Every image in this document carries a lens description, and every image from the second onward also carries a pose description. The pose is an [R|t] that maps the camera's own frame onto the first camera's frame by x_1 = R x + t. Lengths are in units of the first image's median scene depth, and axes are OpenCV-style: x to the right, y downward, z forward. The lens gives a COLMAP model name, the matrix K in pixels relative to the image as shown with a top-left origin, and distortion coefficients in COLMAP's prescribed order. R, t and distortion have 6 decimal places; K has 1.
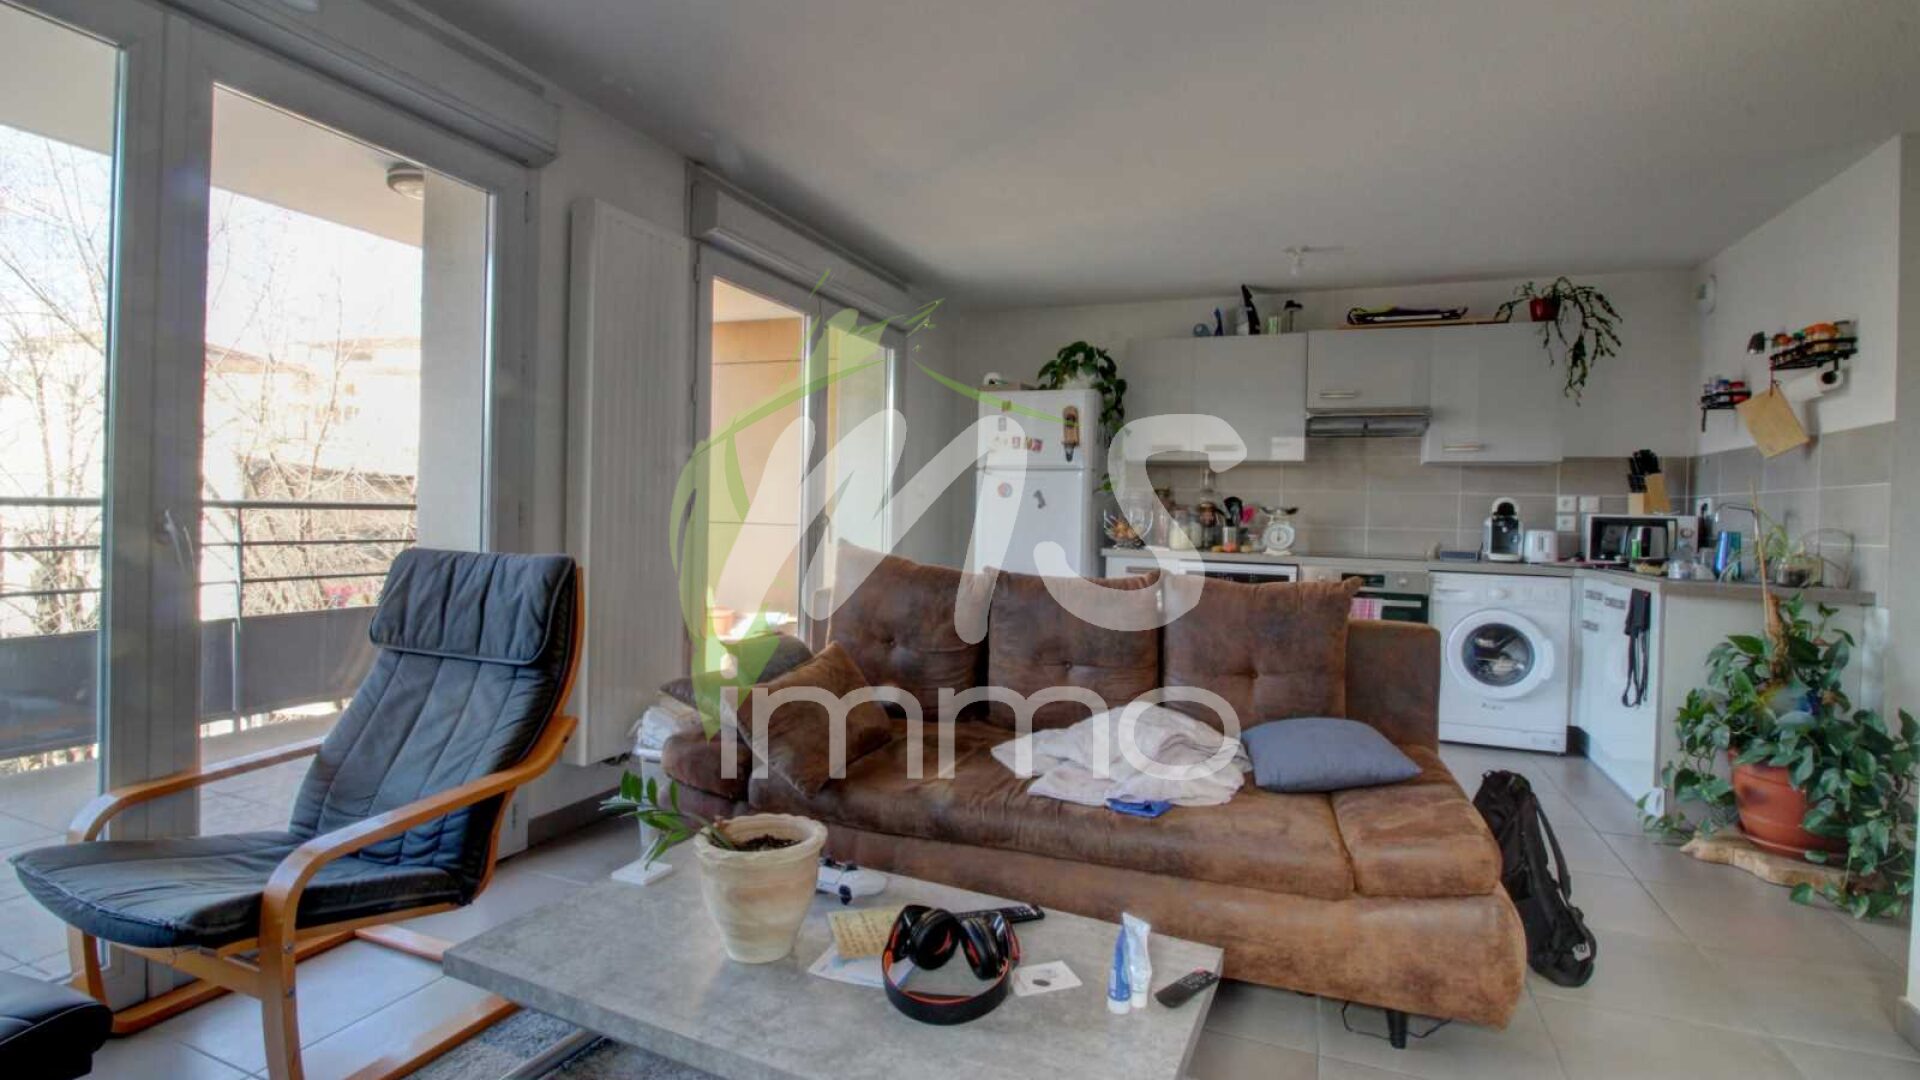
lens RADIAL K [[899.9, 0, 955.7], [0, 899.9, 532.3], [0, 0, 1]] dist [0.000471, -0.021107]
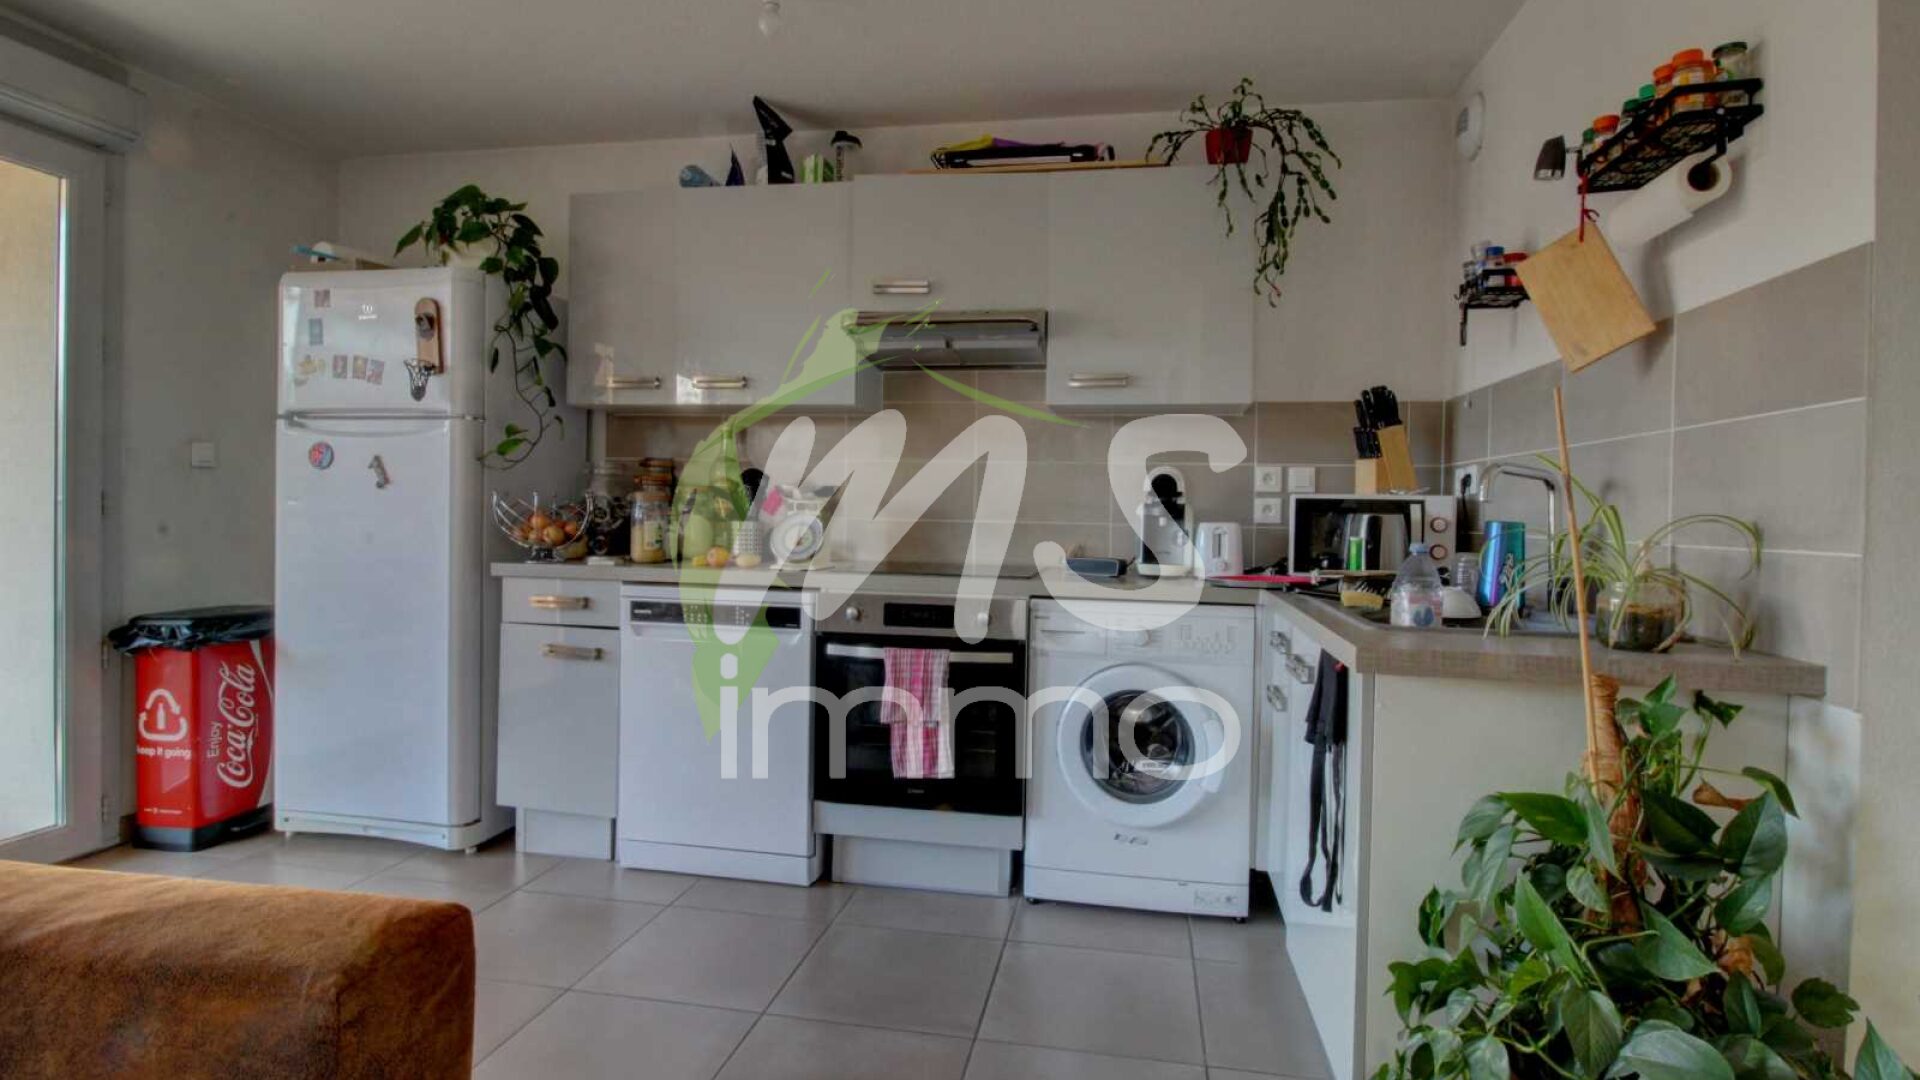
lens RADIAL K [[997.3, 0, 960.0], [0, 997.3, 540.0], [0, 0, 1]] dist [0.001393, -0.030607]
pose [[0.976522, -0.012951, 0.215029, 0.364007], [0.010450, 0.999864, 0.012766, -0.000728], [-0.215165, -0.010219, 0.976524, 0.420025]]
